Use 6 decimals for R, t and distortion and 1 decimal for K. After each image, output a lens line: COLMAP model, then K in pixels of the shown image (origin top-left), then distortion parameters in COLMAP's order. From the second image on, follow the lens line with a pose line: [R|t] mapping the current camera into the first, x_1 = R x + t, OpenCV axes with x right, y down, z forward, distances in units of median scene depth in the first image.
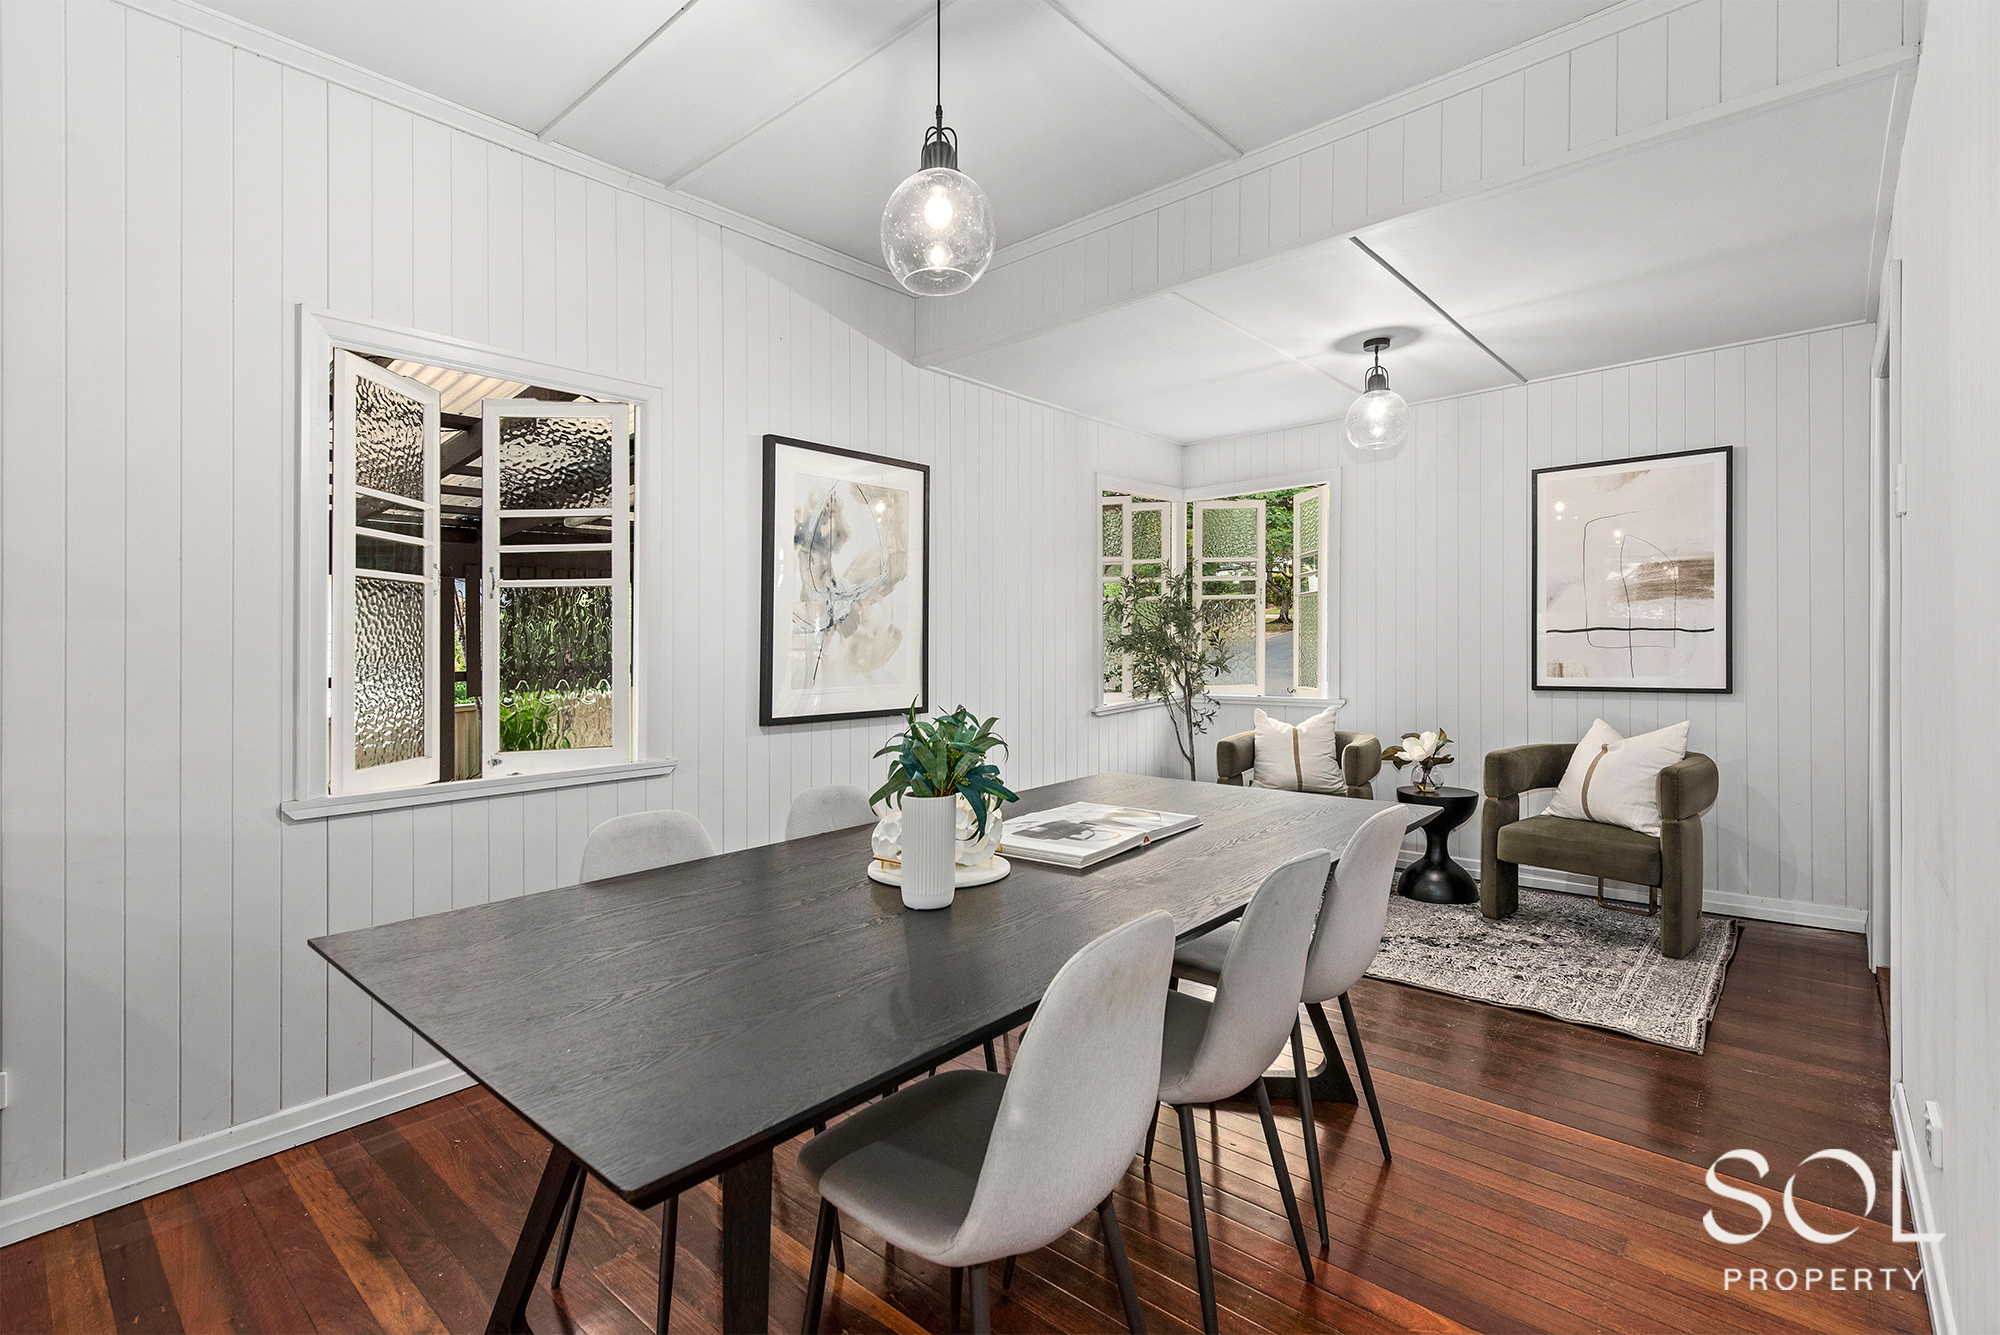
lens RADIAL K [[917.4, 0, 958.1], [0, 917.4, 634.5], [0, 0, 1]] dist [0.010130, 0.000036]
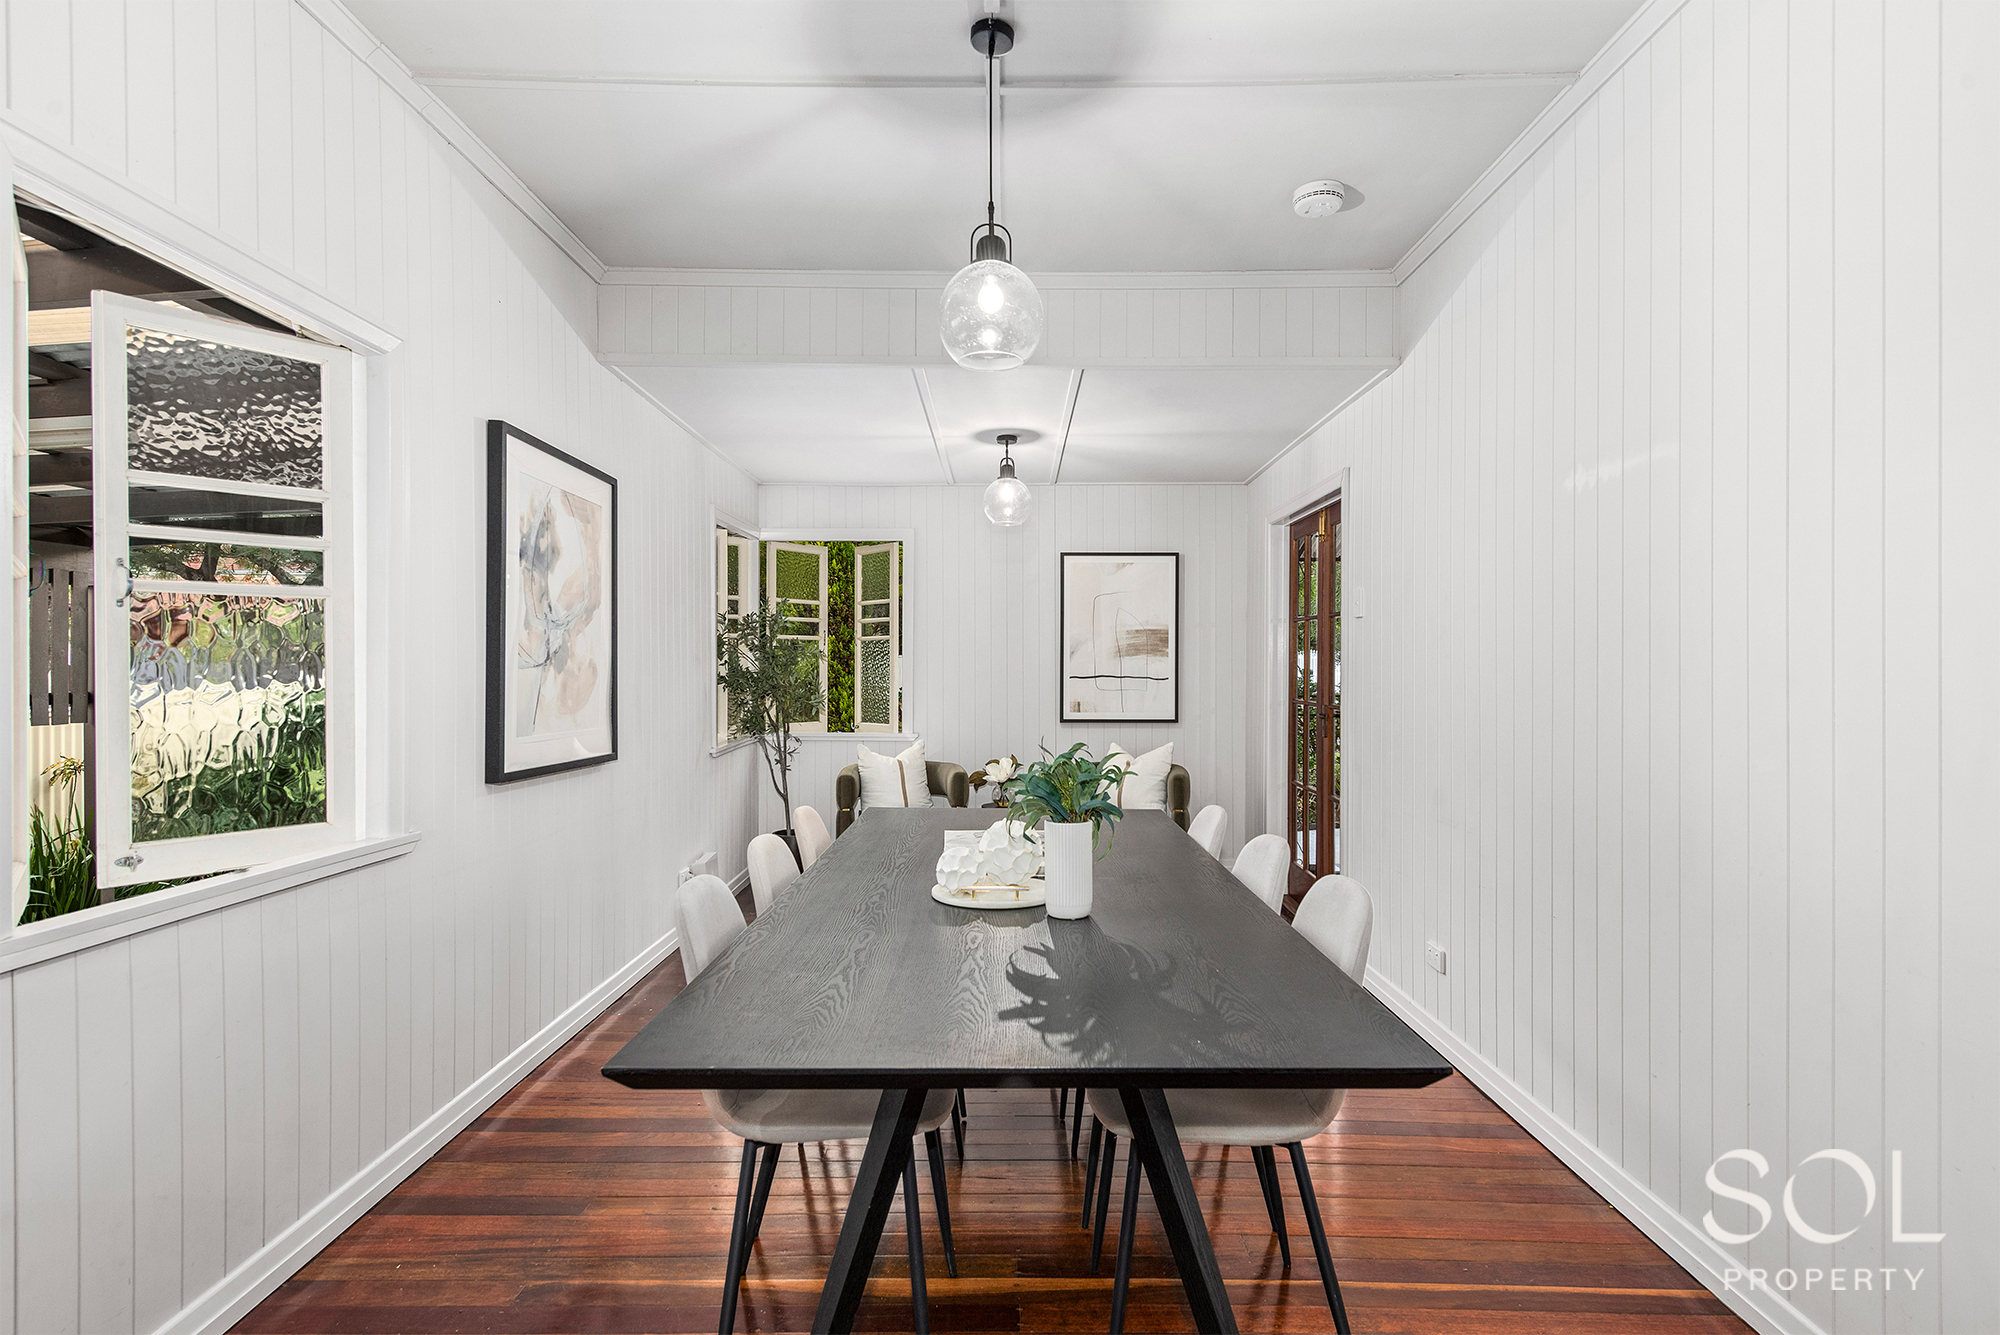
lens RADIAL K [[965.1, 0, 1000.0], [0, 965.1, 667.5], [0, 0, 1]] dist [0.002470, -0.000047]
pose [[0.734266, 0.022251, 0.678497, -0.411731], [-0.021586, 0.999723, -0.009426, -0.002685], [-0.678519, -0.007725, 0.734543, 0.071191]]
